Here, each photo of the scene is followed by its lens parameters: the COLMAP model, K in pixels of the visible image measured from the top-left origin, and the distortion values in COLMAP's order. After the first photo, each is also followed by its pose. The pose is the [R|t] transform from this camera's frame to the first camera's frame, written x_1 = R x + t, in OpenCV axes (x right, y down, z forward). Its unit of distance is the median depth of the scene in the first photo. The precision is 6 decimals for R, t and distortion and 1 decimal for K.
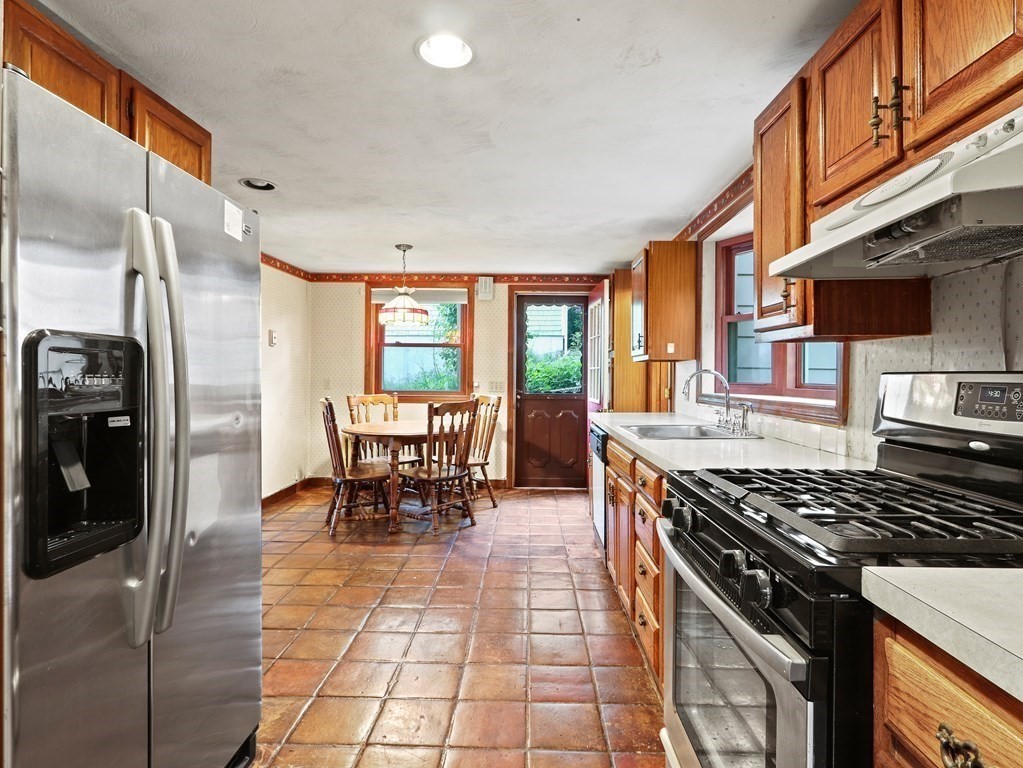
lens RADIAL K [[537.1, 0, 507.3], [0, 537.1, 384.6], [0, 0, 1]] dist [0.005582, 0.000803]
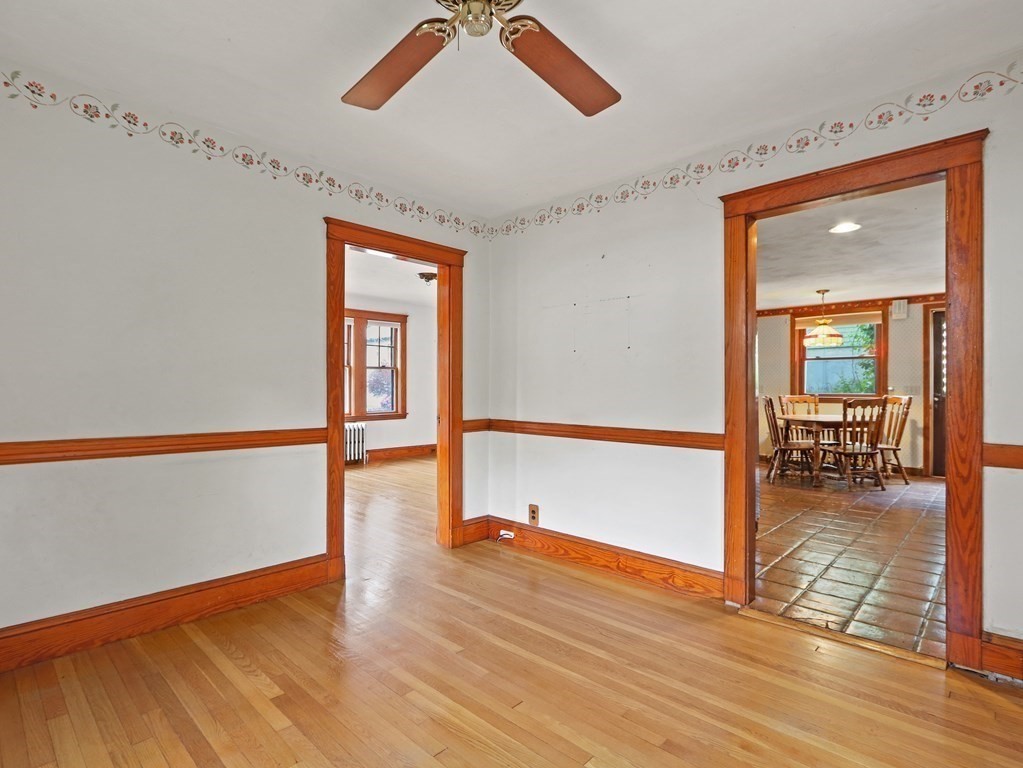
lens RADIAL K [[537.1, 0, 507.3], [0, 537.1, 384.6], [0, 0, 1]] dist [0.005582, 0.000803]
pose [[0.752788, -0.012009, -0.658154, 0.094091], [-0.004063, 0.999730, -0.022889, 0.023059], [0.658251, 0.019905, 0.752535, -0.511969]]
